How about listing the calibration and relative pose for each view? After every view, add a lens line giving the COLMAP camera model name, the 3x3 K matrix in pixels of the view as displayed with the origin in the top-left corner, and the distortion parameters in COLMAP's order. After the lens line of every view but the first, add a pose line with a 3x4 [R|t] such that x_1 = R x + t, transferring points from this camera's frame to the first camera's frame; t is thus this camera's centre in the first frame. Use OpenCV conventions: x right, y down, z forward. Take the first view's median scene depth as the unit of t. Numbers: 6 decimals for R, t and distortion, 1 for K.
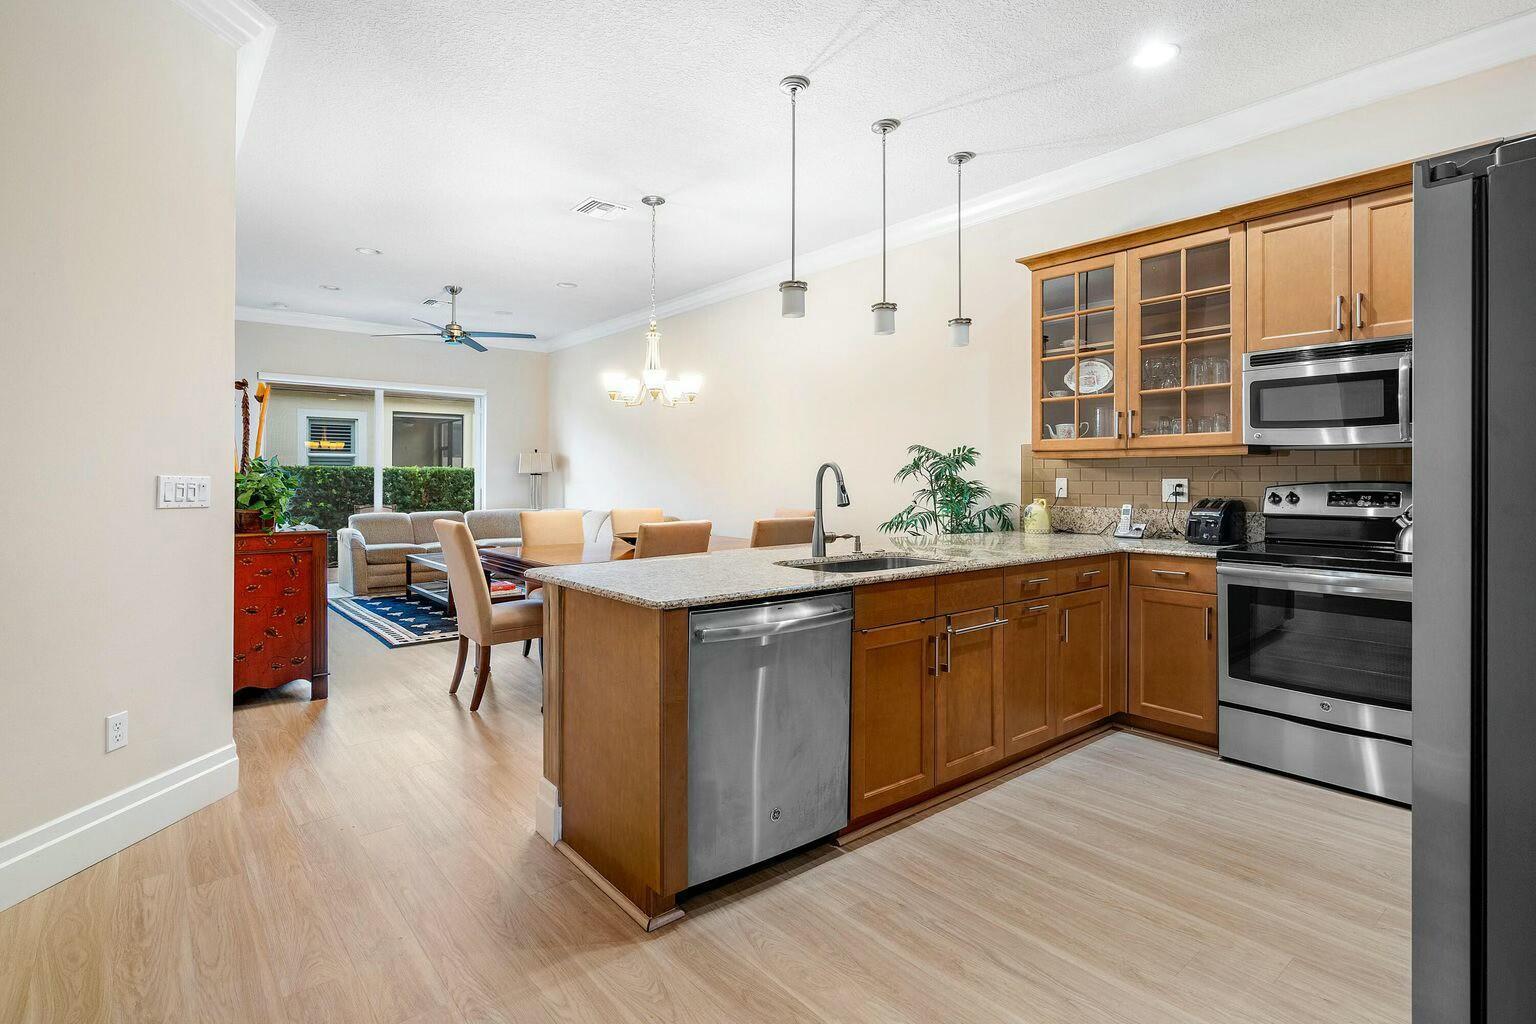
lens RADIAL K [[761.8, 0, 764.0], [0, 761.8, 456.5], [0, 0, 1]] dist [0.001636, 0.000756]
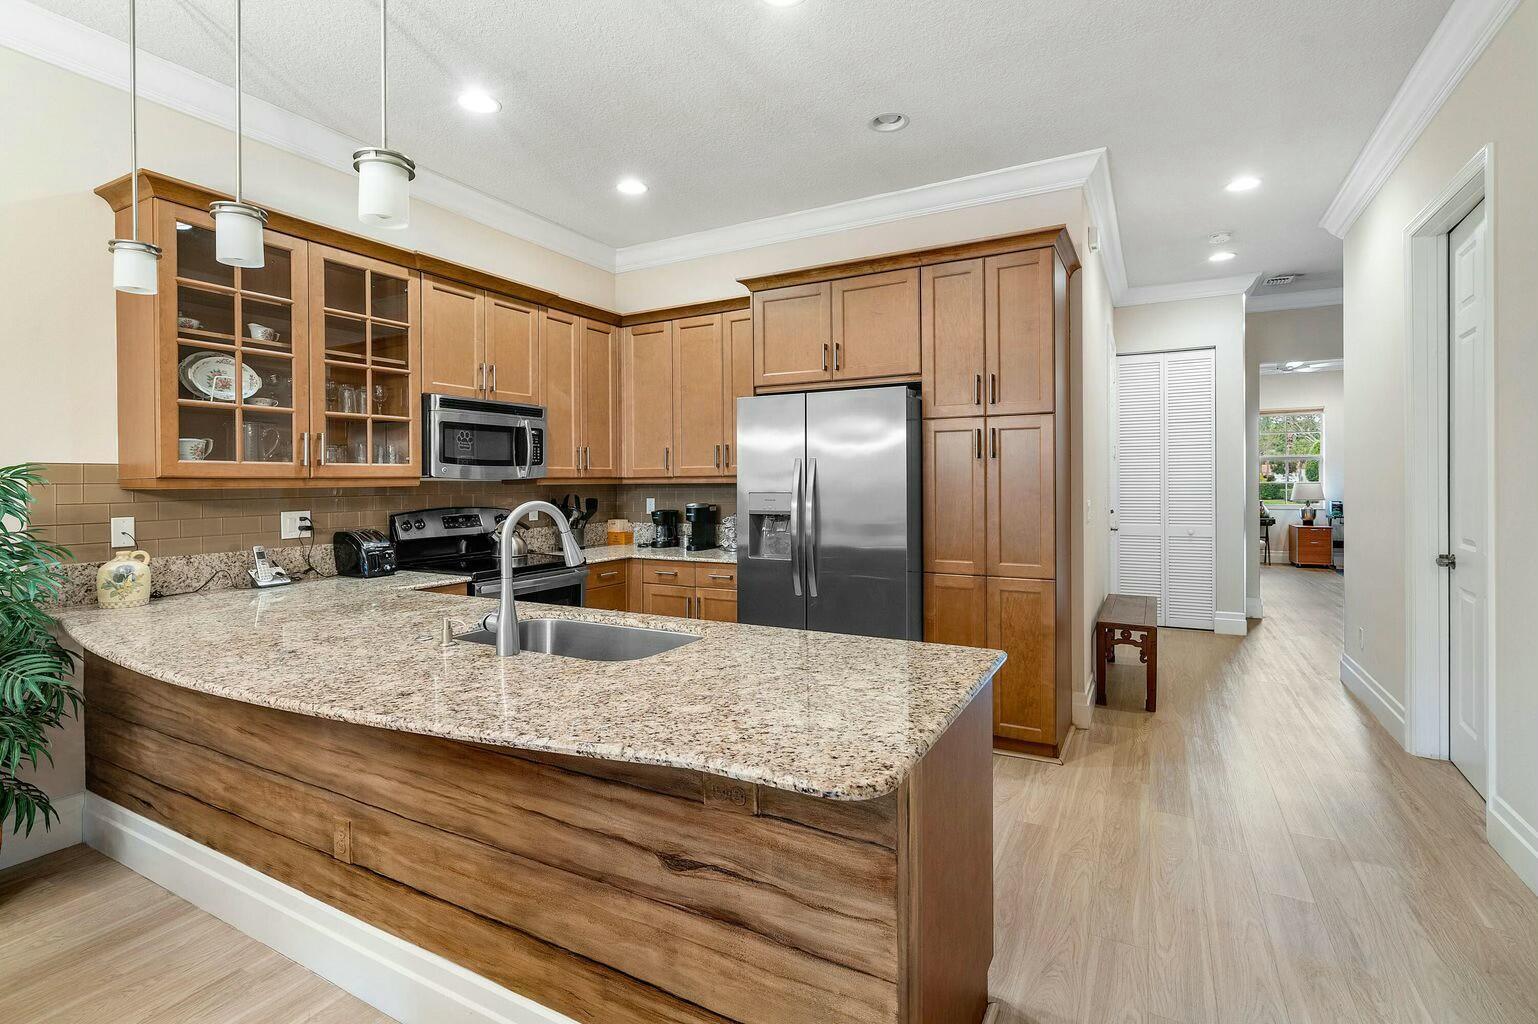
lens RADIAL K [[713.3, 0, 764.8], [0, 713.3, 486.4], [0, 0, 1]] dist [0.002407, 0.000350]
pose [[-0.364912, -0.001354, 0.931041, -0.433173], [-0.013807, 0.999897, -0.003958, -0.004432], [-0.930939, -0.014299, -0.364893, 0.805158]]
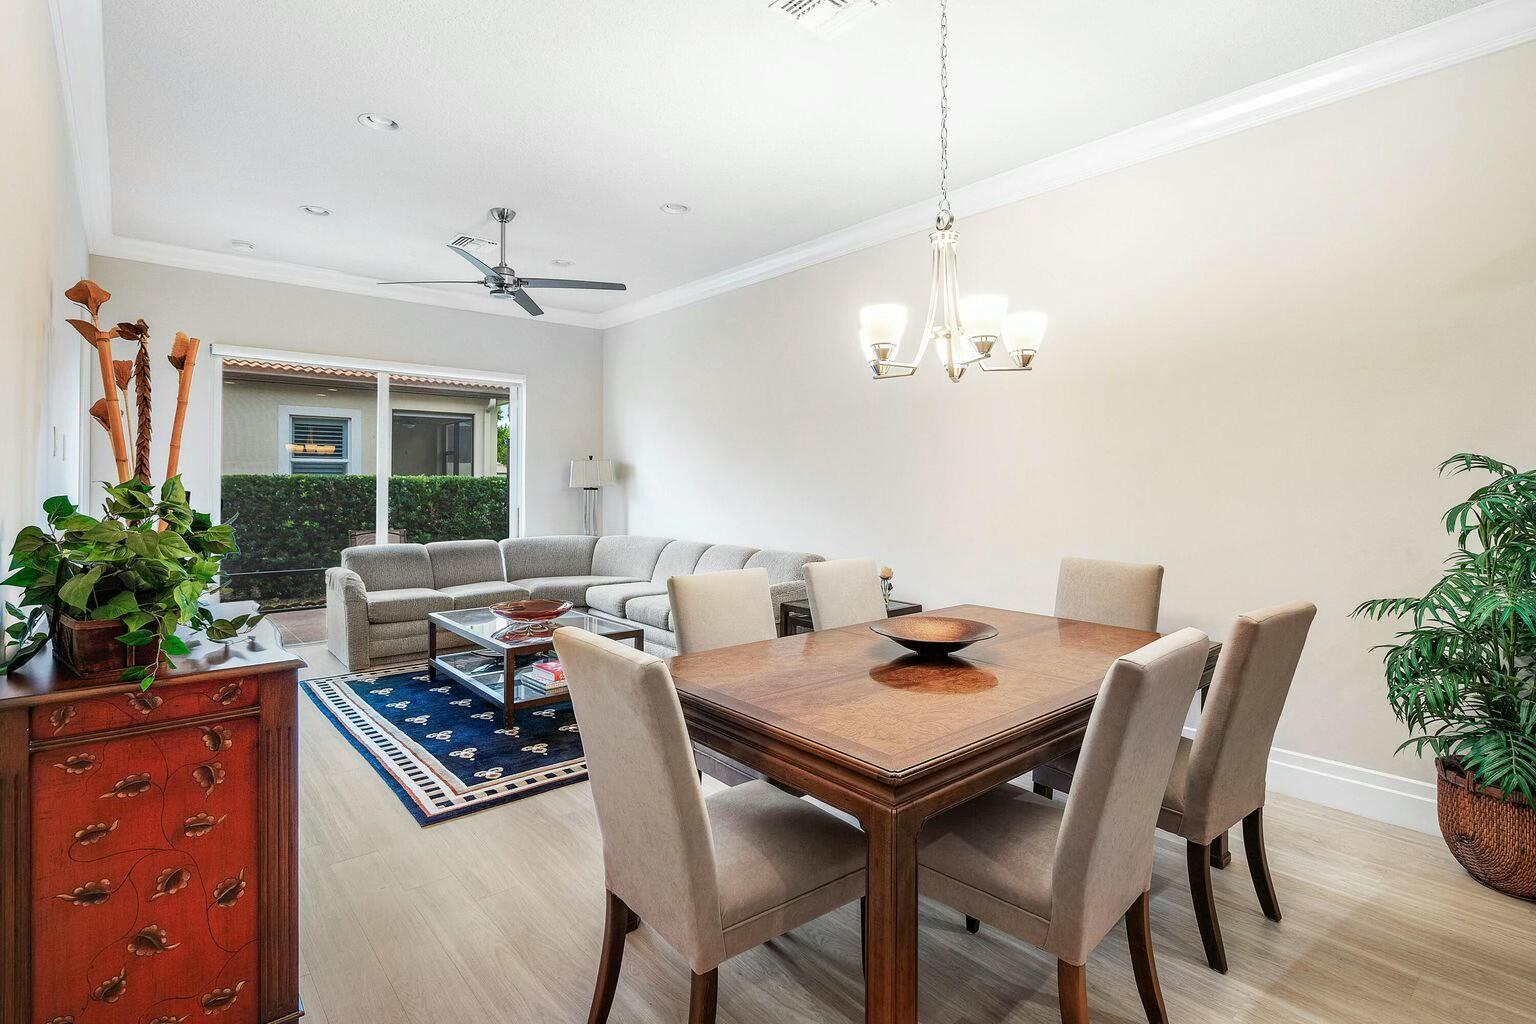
lens RADIAL K [[740.1, 0, 751.4], [0, 740.1, 463.8], [0, 0, 1]] dist [0.000801, 0.000280]
pose [[0.999937, 0.003947, 0.010495, -0.333732], [-0.003982, 0.999986, 0.003354, -0.010311], [-0.010482, -0.003395, 0.999939, 0.599153]]
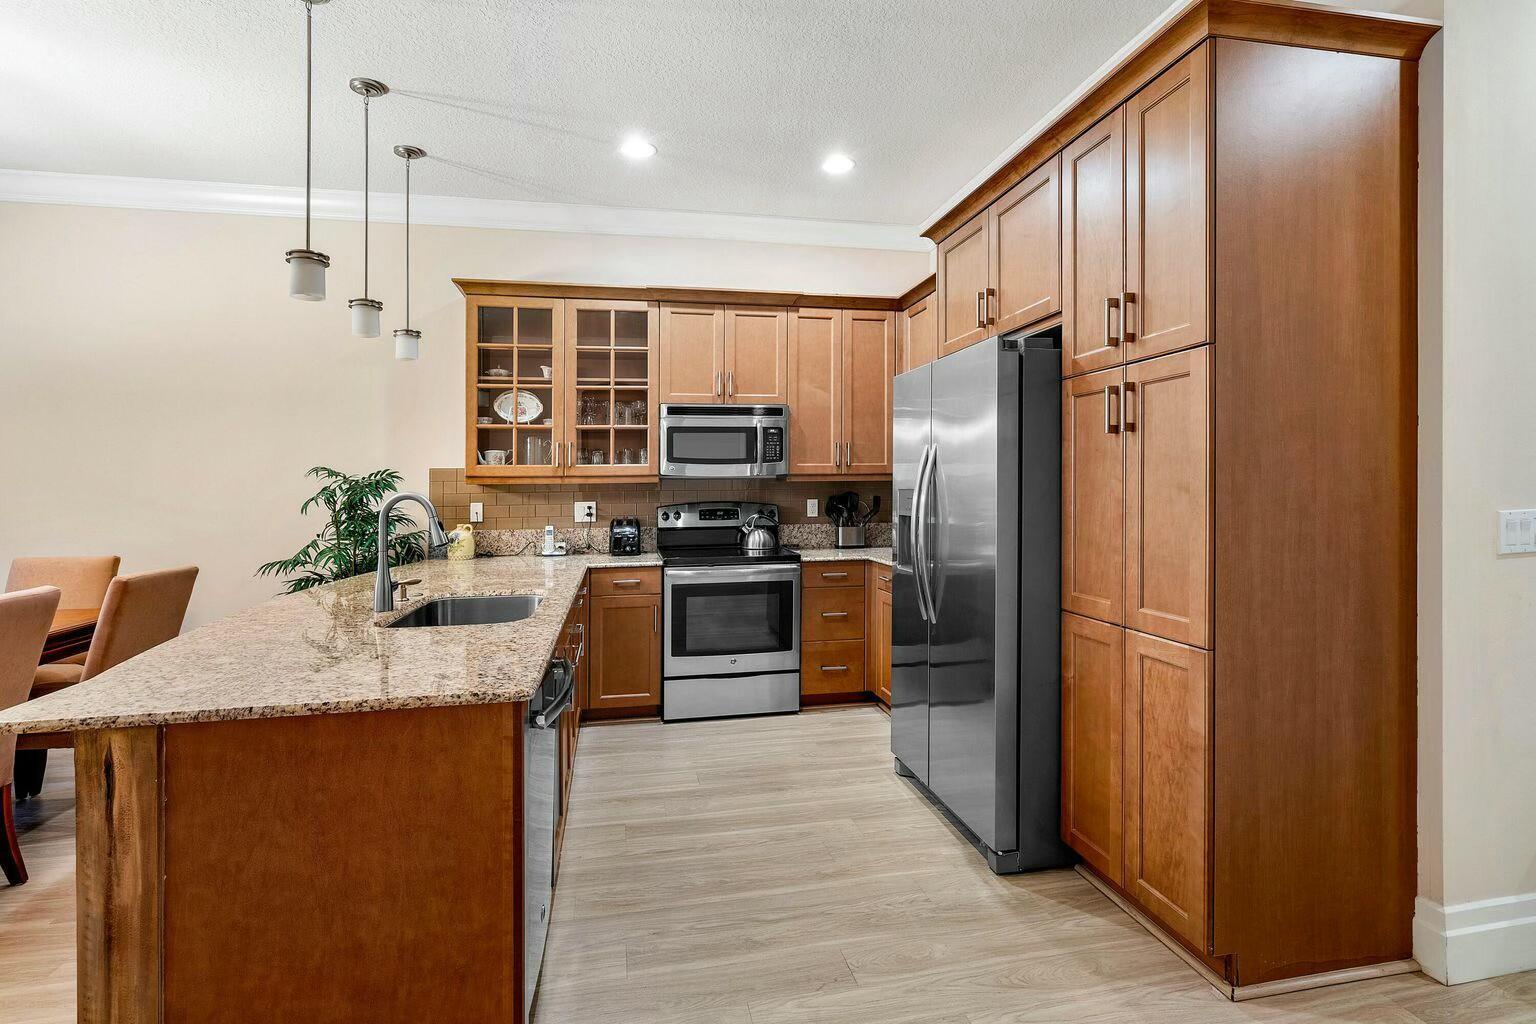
lens RADIAL K [[737.5, 0, 767.8], [0, 737.5, 478.7], [0, 0, 1]] dist [-0.001913, 0.000329]
pose [[0.472532, 0.007393, 0.881282, -0.330069], [-0.012850, 0.999916, -0.001498, -0.008568], [-0.881220, -0.010616, 0.472588, 0.220744]]
